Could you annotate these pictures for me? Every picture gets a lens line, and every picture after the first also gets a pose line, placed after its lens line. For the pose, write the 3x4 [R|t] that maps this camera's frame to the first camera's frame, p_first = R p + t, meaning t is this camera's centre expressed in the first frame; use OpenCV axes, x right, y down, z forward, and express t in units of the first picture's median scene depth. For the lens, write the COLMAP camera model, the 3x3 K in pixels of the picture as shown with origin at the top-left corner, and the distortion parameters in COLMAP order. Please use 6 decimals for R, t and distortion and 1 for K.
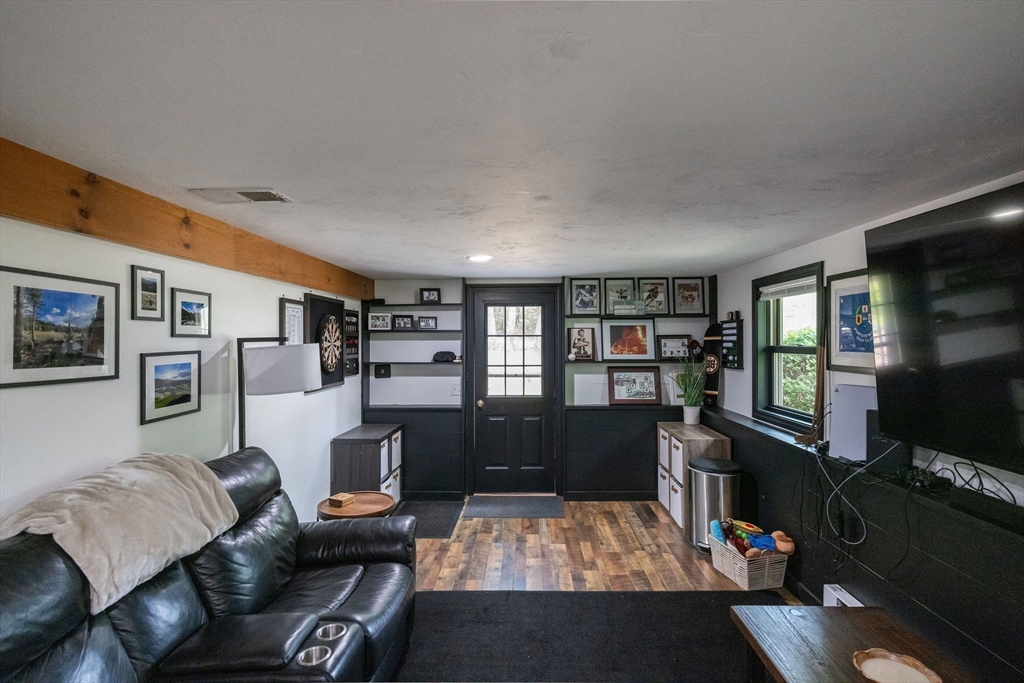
lens RADIAL K [[526.8, 0, 499.1], [0, 526.8, 325.0], [0, 0, 1]] dist [-0.000825, -0.000234]
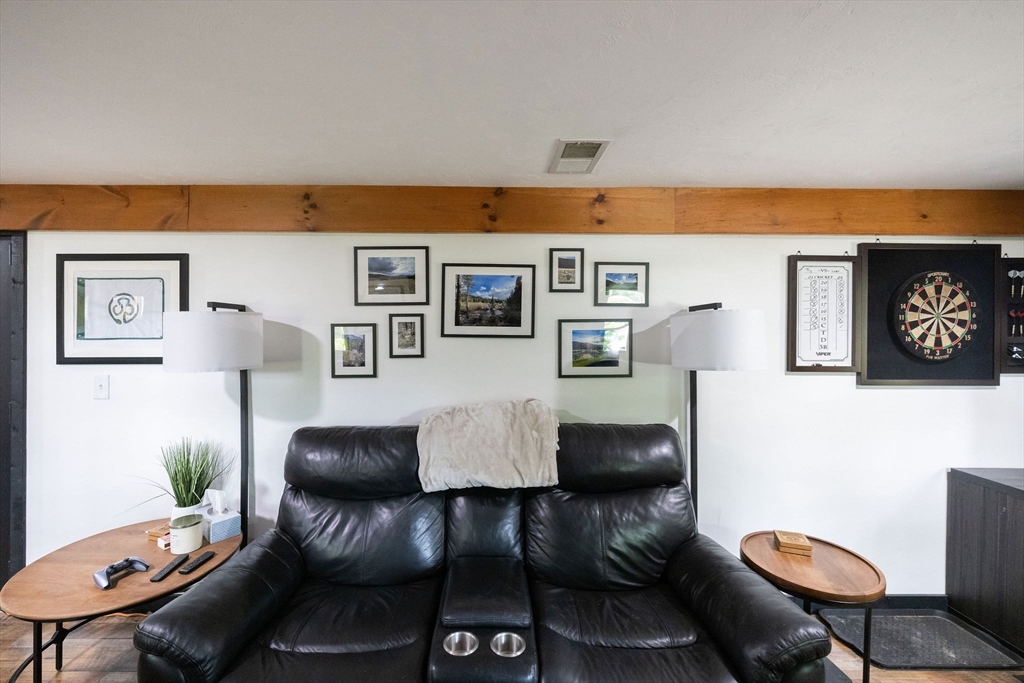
lens RADIAL K [[426.5, 0, 512.2], [0, 426.5, 324.1], [0, 0, 1]] dist [-0.001199, -0.000133]
pose [[0.047089, -0.002607, -0.998887, 0.302346], [0.021280, 0.999772, -0.001606, 0.063934], [0.998664, -0.021180, 0.047134, 0.844146]]
